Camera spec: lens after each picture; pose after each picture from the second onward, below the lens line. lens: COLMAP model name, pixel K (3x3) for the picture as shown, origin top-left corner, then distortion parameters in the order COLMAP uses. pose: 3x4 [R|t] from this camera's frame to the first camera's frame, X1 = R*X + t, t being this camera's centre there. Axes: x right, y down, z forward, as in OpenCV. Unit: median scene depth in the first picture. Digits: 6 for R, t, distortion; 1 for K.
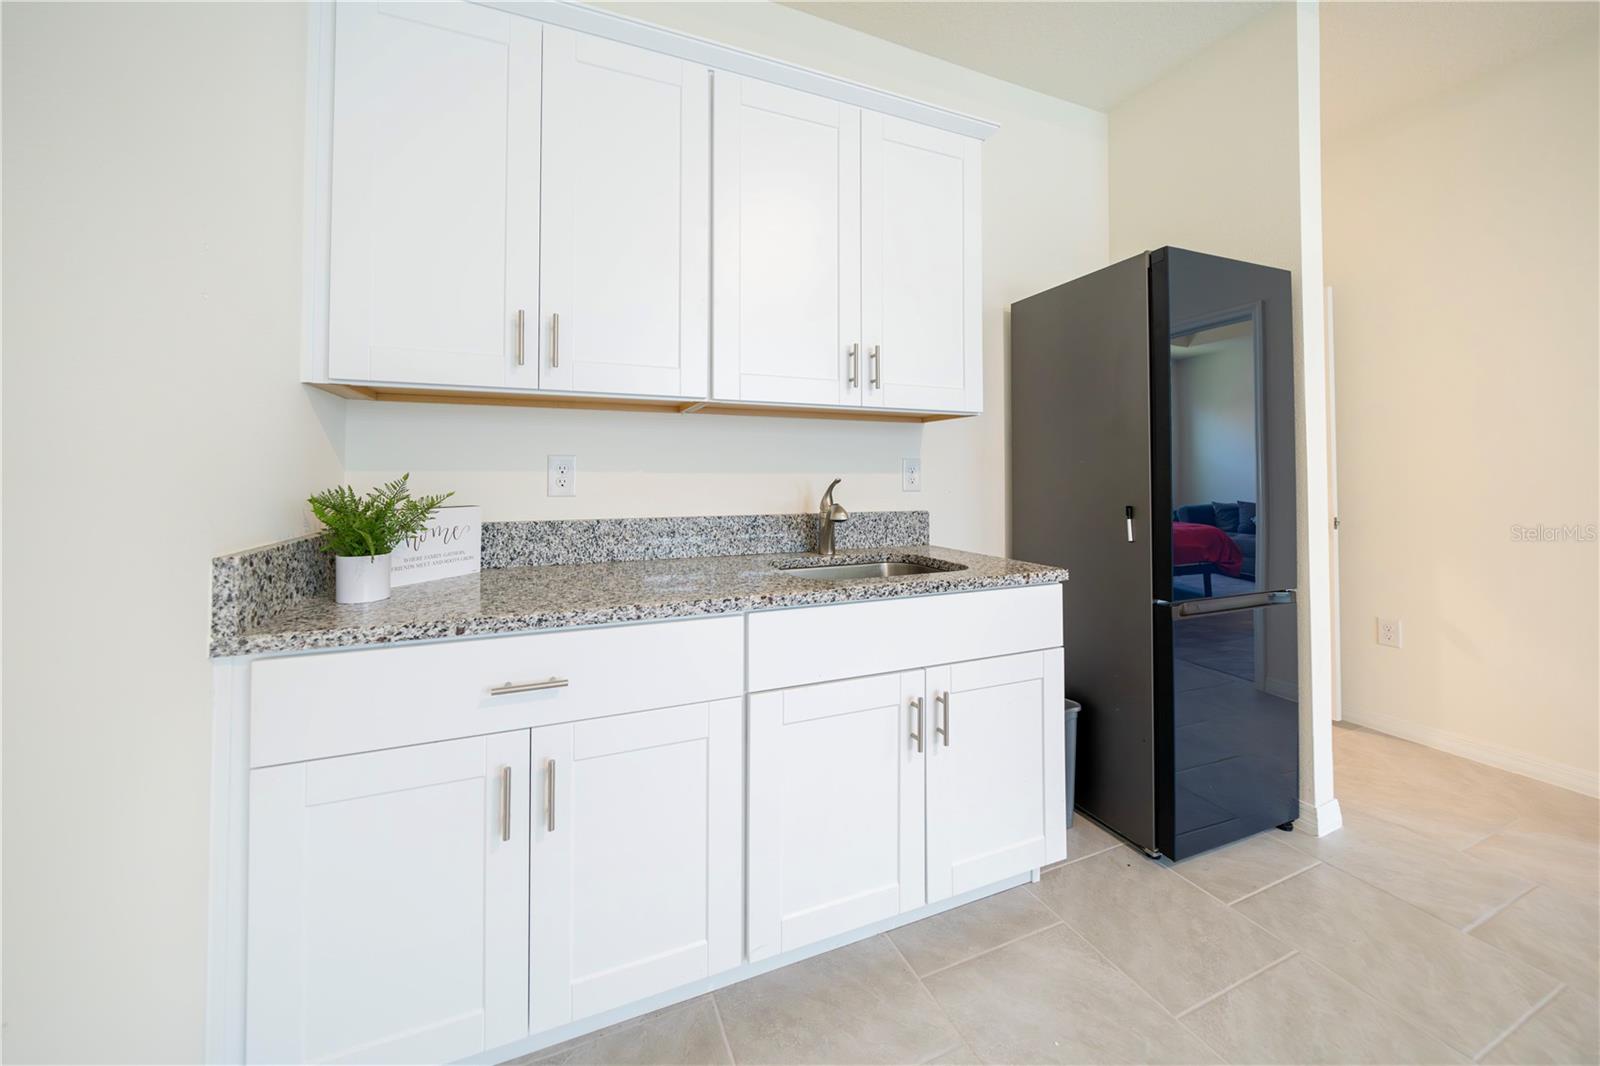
lens RADIAL K [[572.4, 0, 800.2], [0, 572.4, 468.1], [0, 0, 1]] dist [-0.006515, 0.000002]
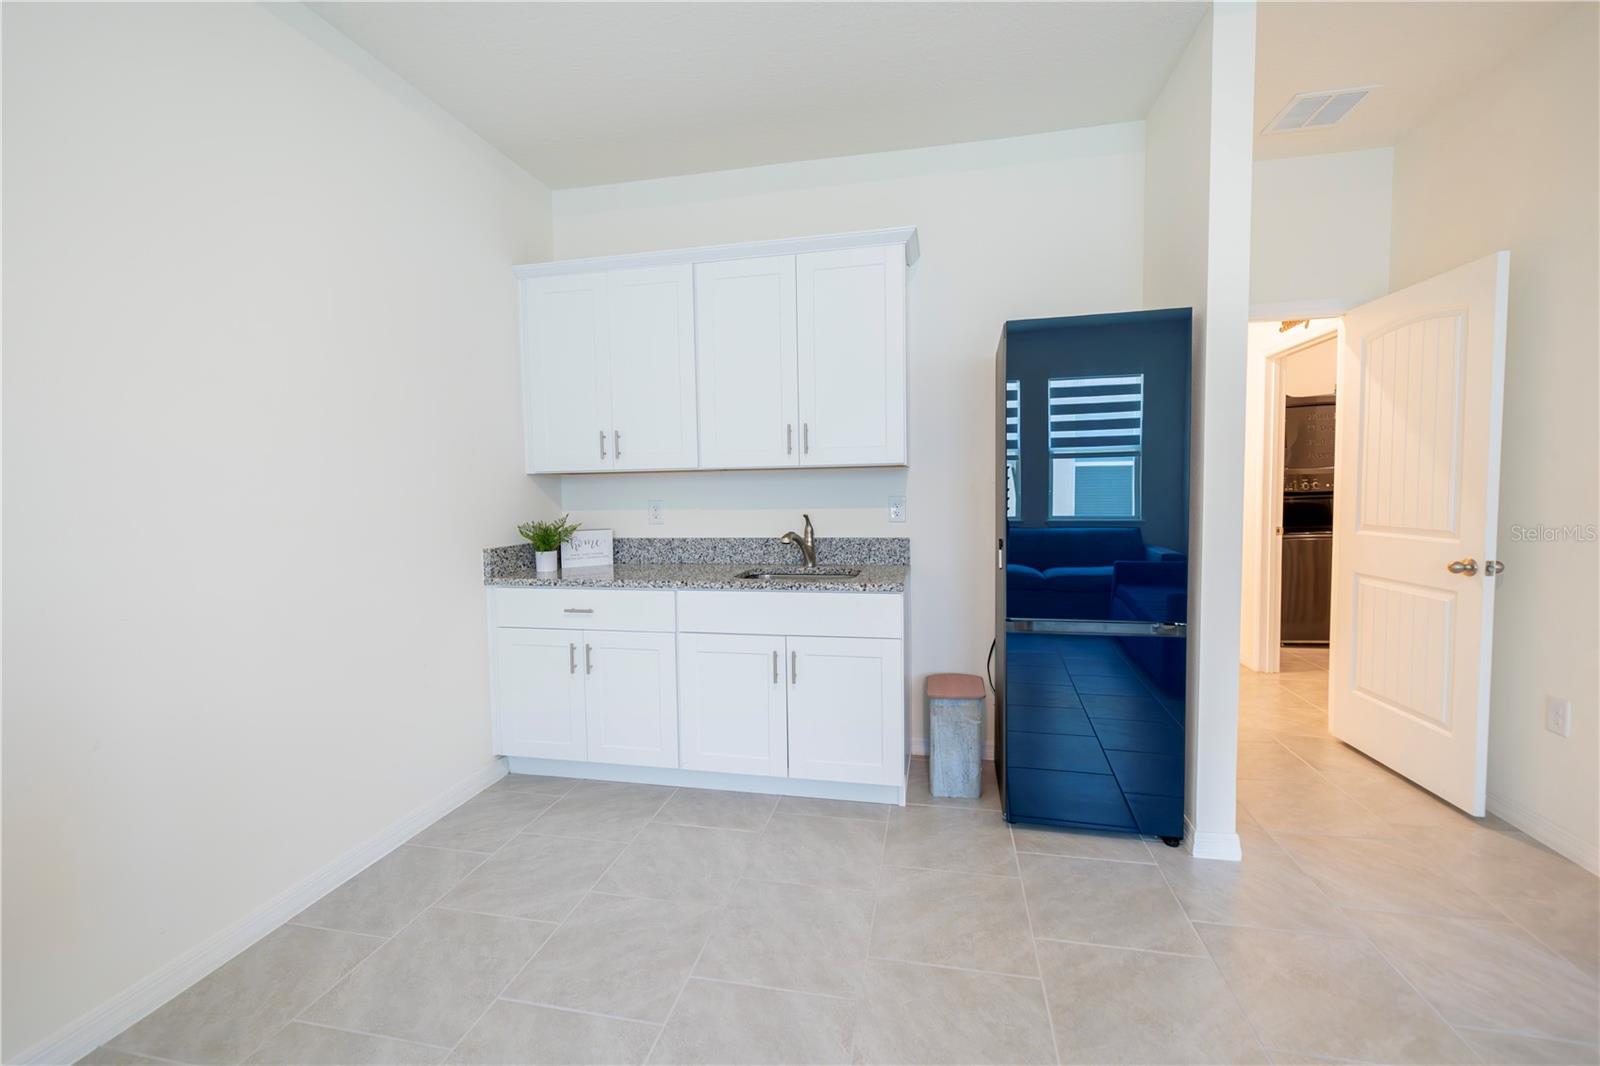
lens RADIAL K [[651.4, 0, 800.0], [0, 651.4, 533.0], [0, 0, 1]] dist [-0.000073, -0.000027]
pose [[0.830935, 0.023624, -0.555868, 1.077495], [0.023676, 0.996692, 0.077750, -0.069282], [0.555865, -0.077766, 0.827627, -0.406393]]
